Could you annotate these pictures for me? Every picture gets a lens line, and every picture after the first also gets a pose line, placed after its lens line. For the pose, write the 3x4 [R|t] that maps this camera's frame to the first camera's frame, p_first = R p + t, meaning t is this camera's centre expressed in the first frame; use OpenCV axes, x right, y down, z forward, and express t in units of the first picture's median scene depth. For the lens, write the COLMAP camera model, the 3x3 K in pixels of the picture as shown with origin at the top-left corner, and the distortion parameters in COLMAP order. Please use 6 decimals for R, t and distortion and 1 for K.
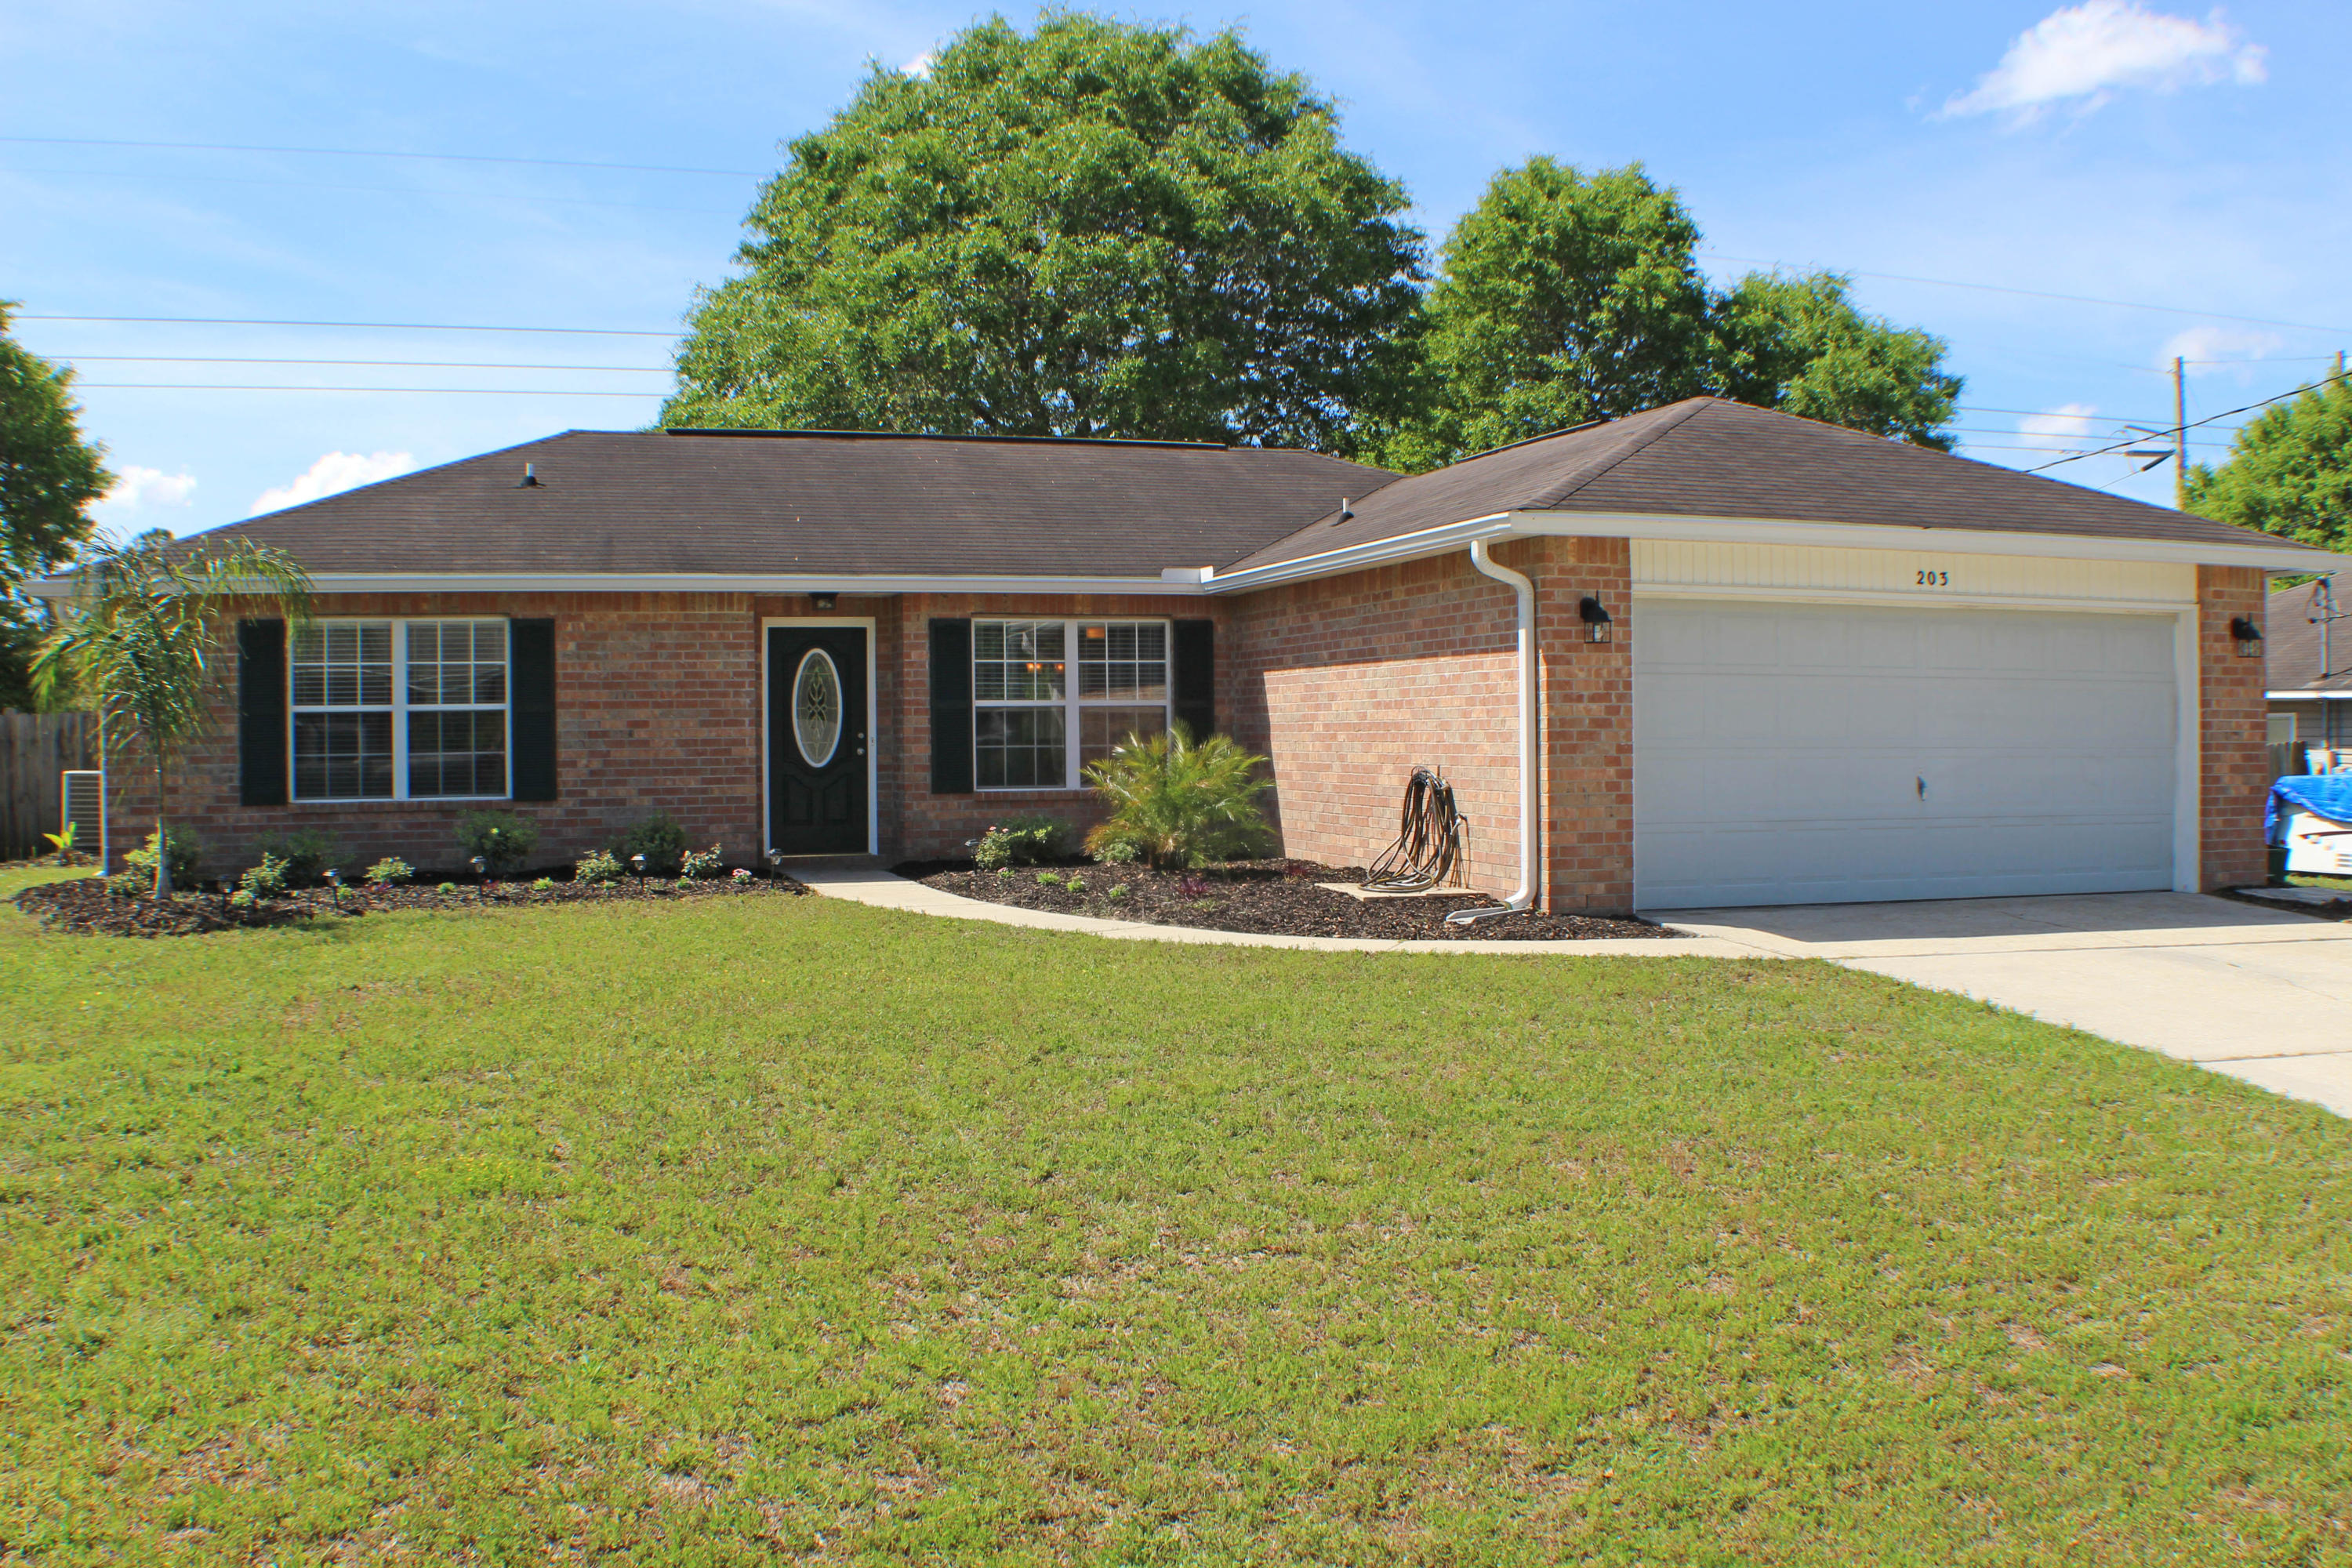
lens RADIAL K [[1911.1, 0, 1175.2], [0, 1911.1, 810.7], [0, 0, 1]] dist [-0.167890, 0.004633]
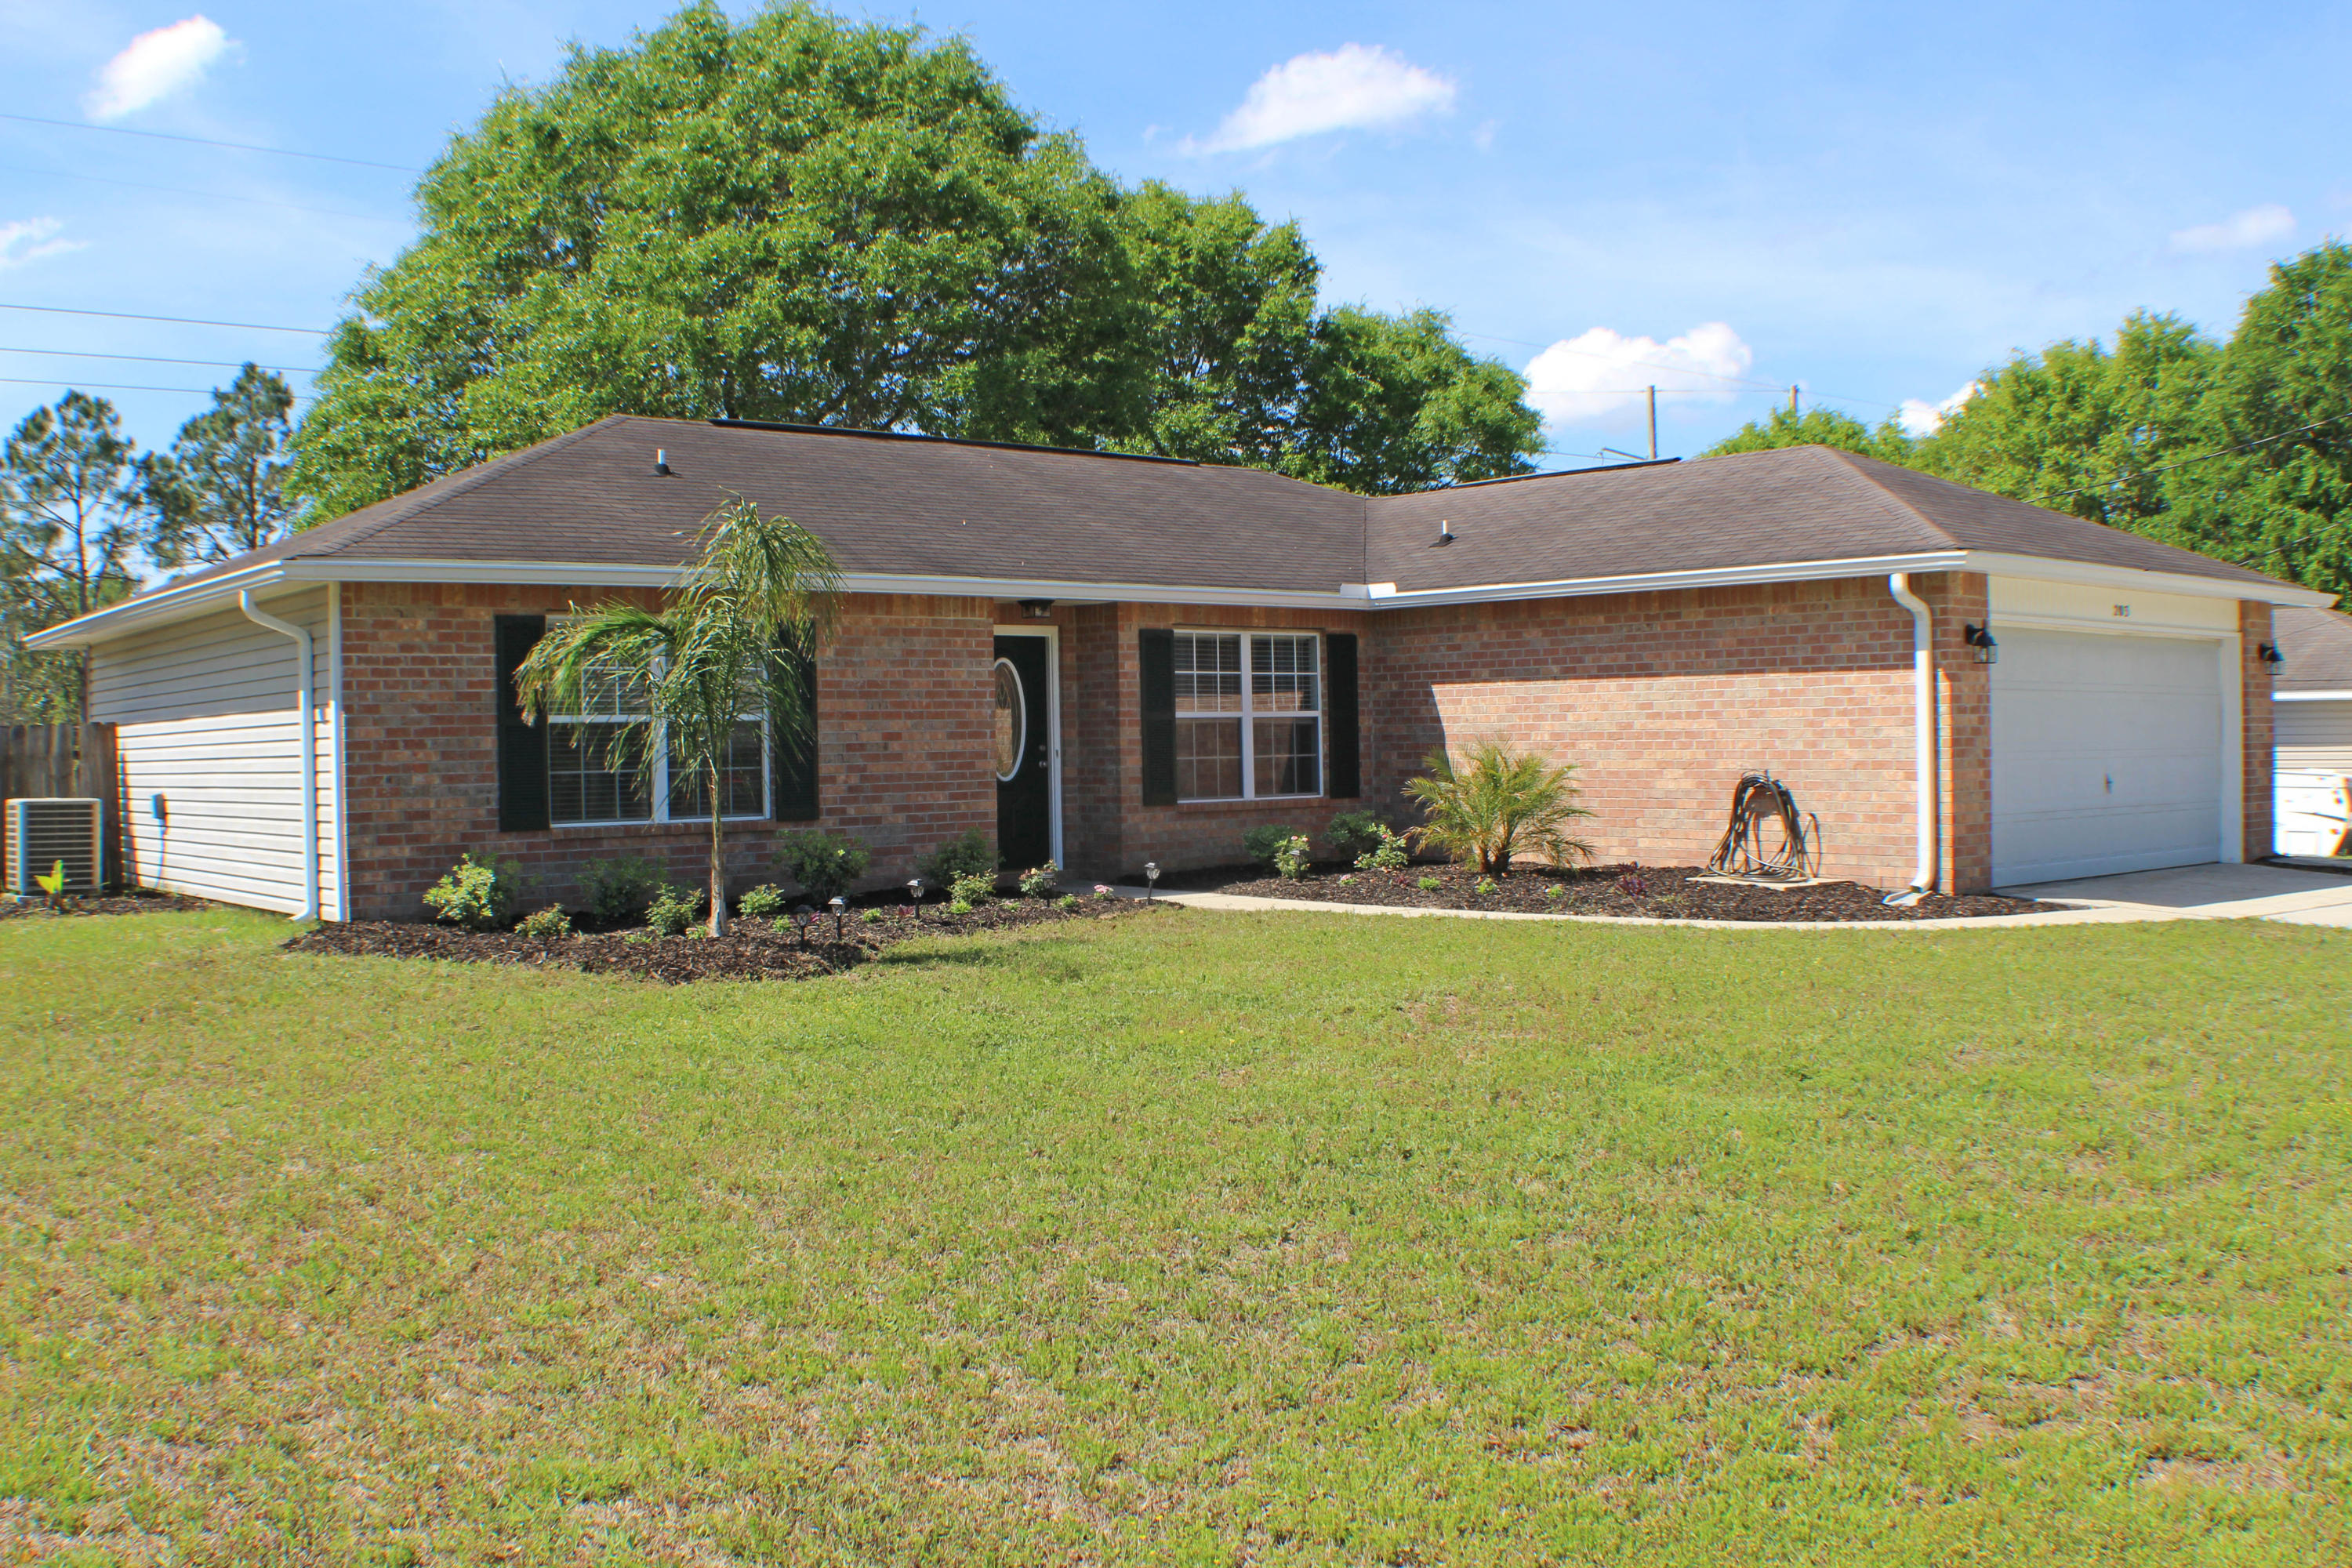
lens RADIAL K [[1925.5, 0, 1176.0], [0, 1925.5, 784.0], [0, 0, 1]] dist [-0.151379, 0.005074]
pose [[0.938010, -0.014168, 0.346318, -0.481748], [0.021372, 0.999627, -0.016991, -0.003157], [-0.345948, 0.023340, 0.937963, 0.062018]]
